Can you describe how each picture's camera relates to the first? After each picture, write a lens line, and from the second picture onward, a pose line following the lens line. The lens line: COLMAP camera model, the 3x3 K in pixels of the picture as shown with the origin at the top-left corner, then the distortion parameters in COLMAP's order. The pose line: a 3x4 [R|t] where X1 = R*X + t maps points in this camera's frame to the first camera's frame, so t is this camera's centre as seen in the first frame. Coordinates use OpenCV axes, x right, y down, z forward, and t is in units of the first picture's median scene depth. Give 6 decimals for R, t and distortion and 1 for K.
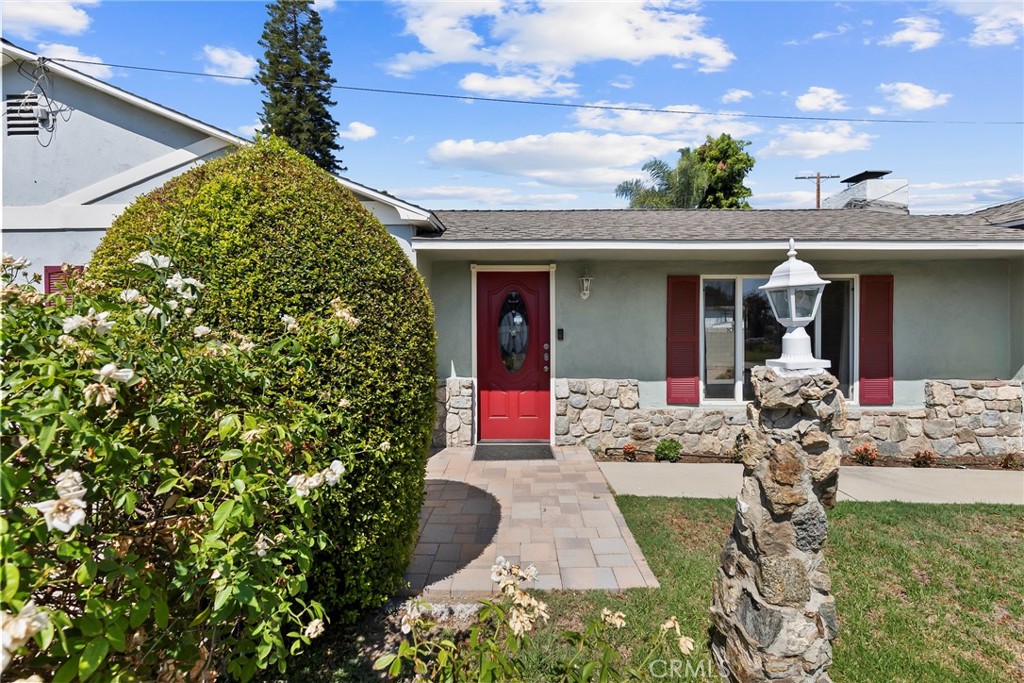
lens RADIAL K [[469.3, 0, 511.3], [0, 469.3, 347.3], [0, 0, 1]] dist [-0.013489, 0.000859]
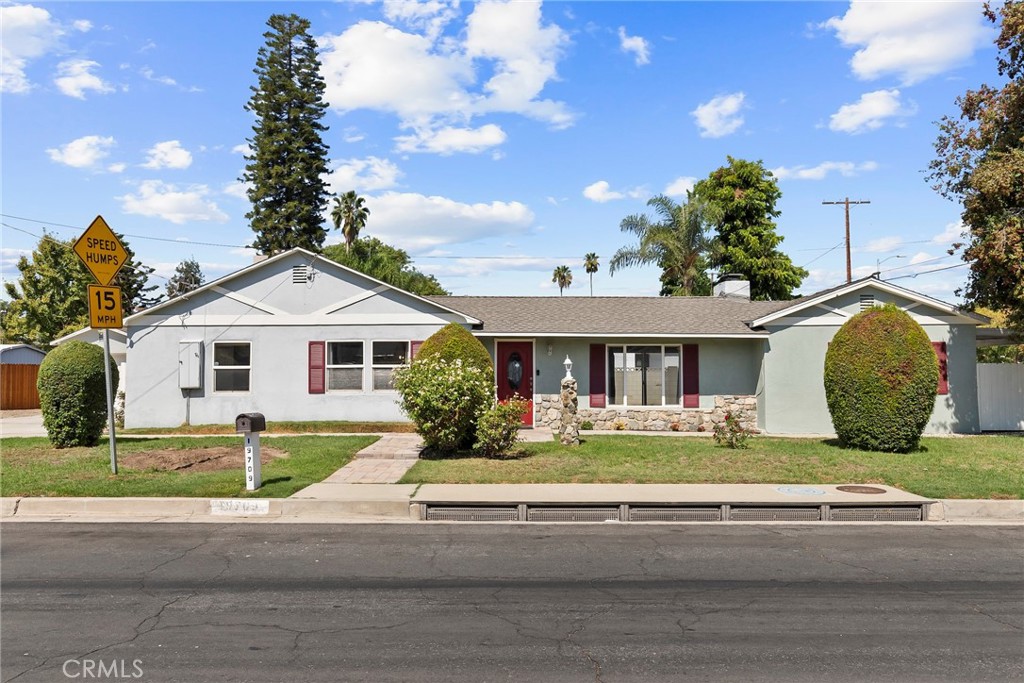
lens RADIAL K [[707.1, 0, 512.0], [0, 707.1, 341.5], [0, 0, 1]] dist [0.004821, 0.002196]
pose [[0.999984, 0.005014, 0.002615, -0.017700], [-0.004815, 0.997442, -0.071313, 0.058115], [-0.002966, 0.071299, 0.997451, -2.100112]]
